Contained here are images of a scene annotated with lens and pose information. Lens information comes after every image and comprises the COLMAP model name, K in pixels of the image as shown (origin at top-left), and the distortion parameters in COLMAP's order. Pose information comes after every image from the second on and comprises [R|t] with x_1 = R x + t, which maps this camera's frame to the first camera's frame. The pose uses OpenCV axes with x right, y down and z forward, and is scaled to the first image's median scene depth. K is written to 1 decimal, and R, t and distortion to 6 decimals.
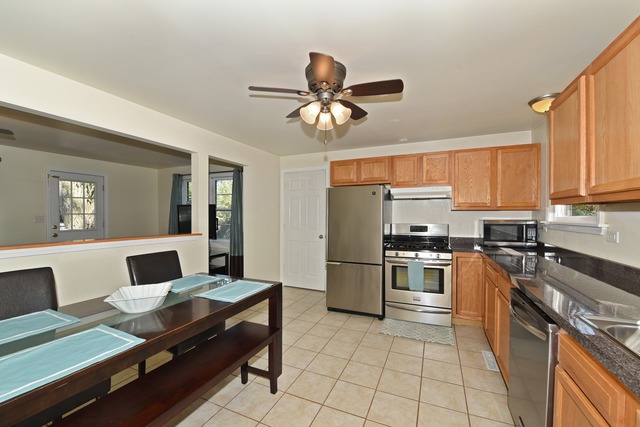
lens RADIAL K [[255.2, 0, 320.8], [0, 255.2, 216.3], [0, 0, 1]] dist [-0.000902, 0.000038]
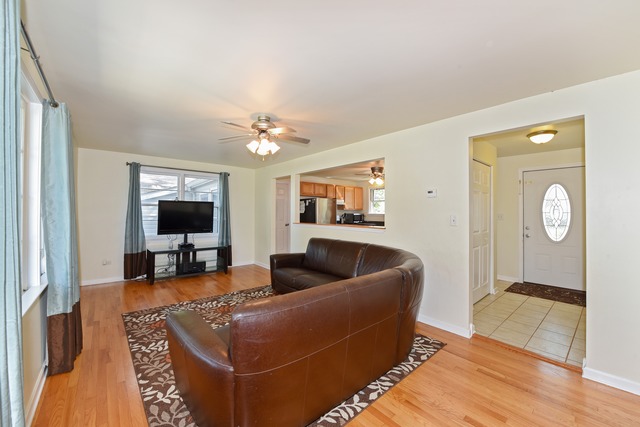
lens RADIAL K [[255.2, 0, 320.1], [0, 255.2, 214.9], [0, 0, 1]] dist [-0.000902, 0.000038]
pose [[0.419563, -0.003350, 0.907720, -1.545231], [0.001243, 0.999994, 0.003116, 0.006452], [-0.907725, -0.000180, 0.419565, 0.171270]]
